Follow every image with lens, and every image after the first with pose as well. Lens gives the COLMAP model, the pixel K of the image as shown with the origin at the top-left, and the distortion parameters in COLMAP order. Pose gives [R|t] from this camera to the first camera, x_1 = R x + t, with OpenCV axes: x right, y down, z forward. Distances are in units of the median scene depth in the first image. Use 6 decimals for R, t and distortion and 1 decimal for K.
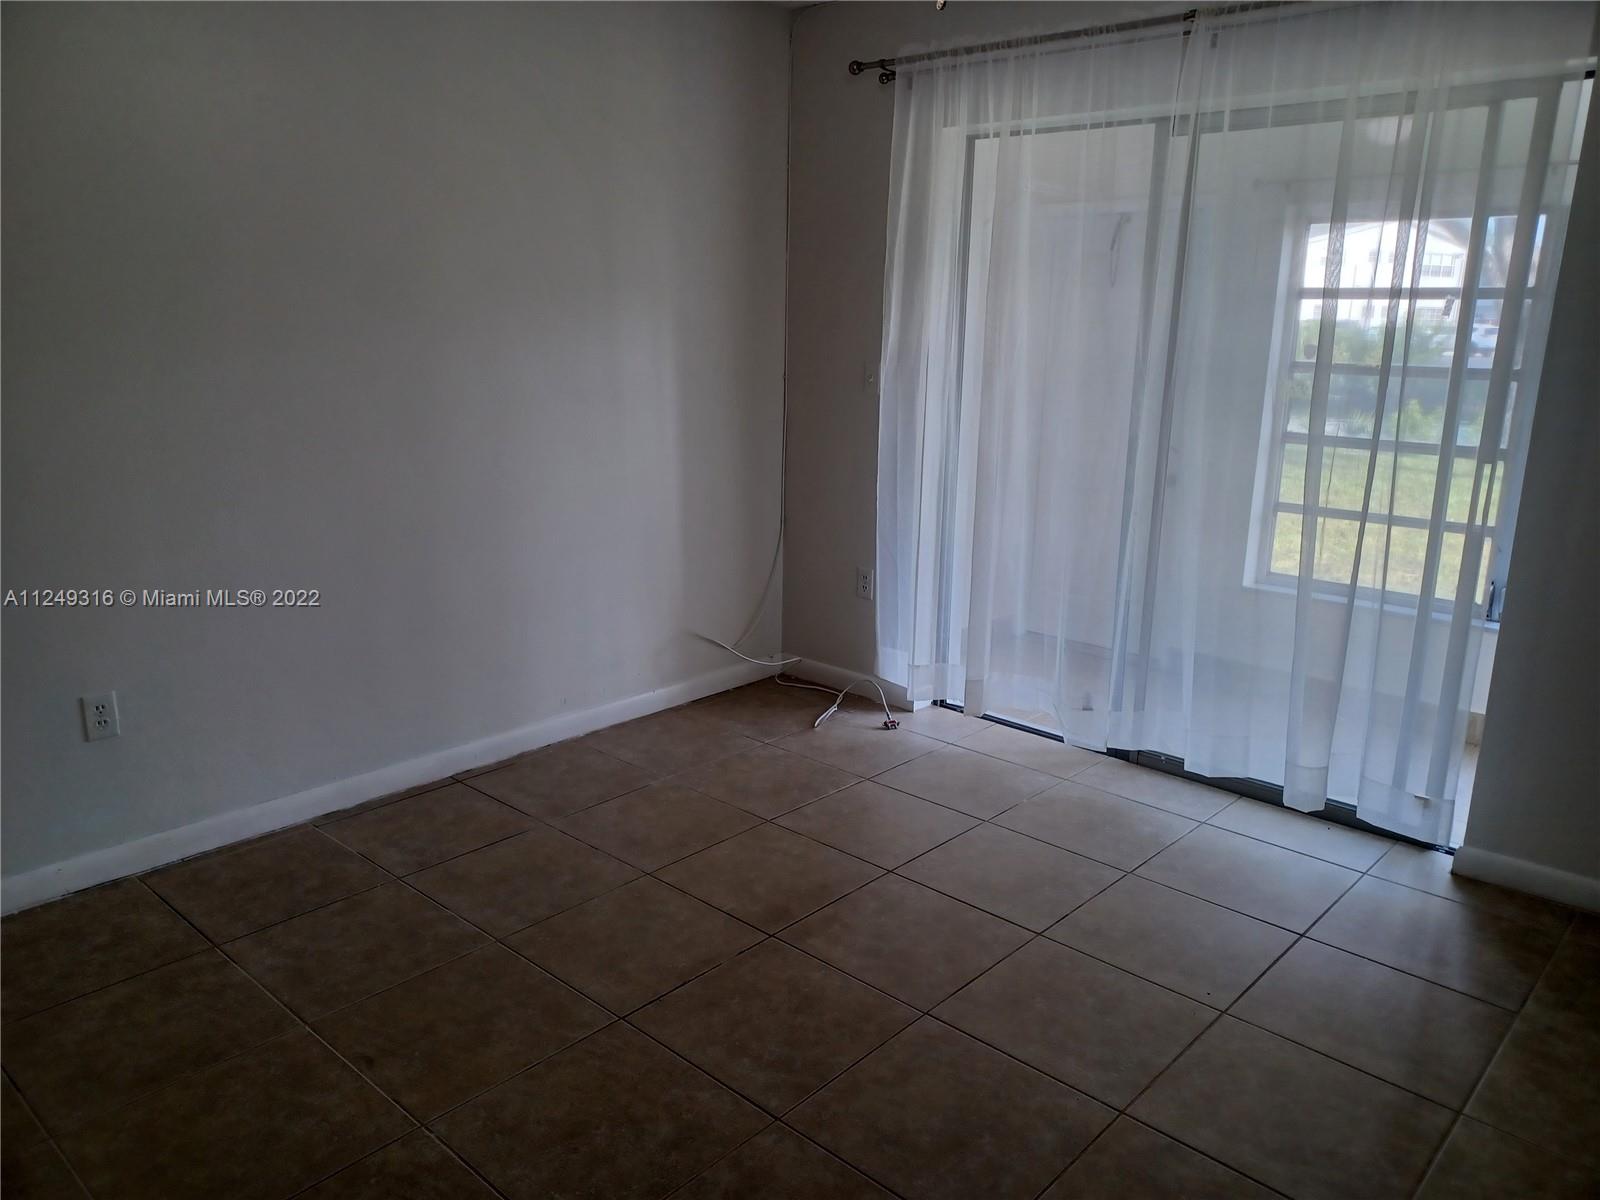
lens RADIAL K [[1155.7, 0, 807.2], [0, 1155.7, 599.9], [0, 0, 1]] dist [0.029582, -0.011037]
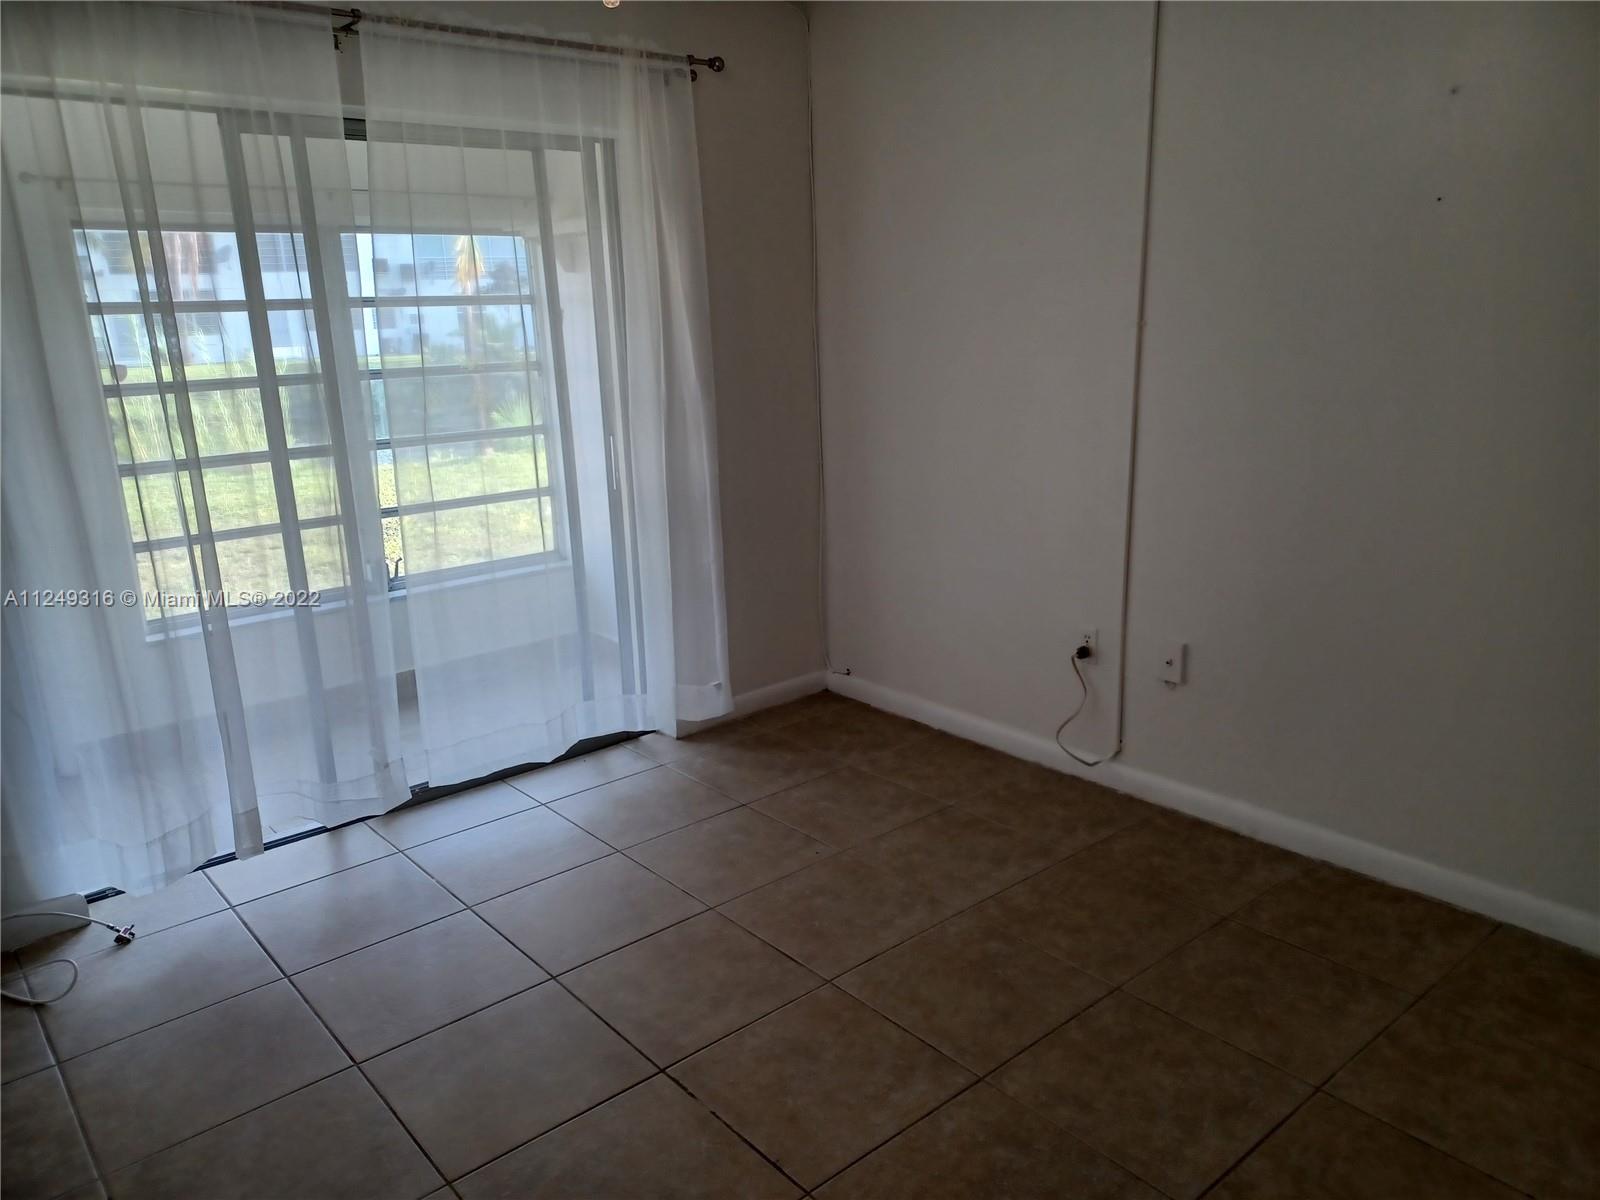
lens RADIAL K [[1155.7, 0, 801.6], [0, 1155.7, 592.0], [0, 0, 1]] dist [0.029582, -0.011037]
pose [[0.132369, -0.260544, 0.956345, -0.601724], [0.275899, 0.936389, 0.216920, -0.155786], [-0.952028, 0.235141, 0.195833, 0.536864]]
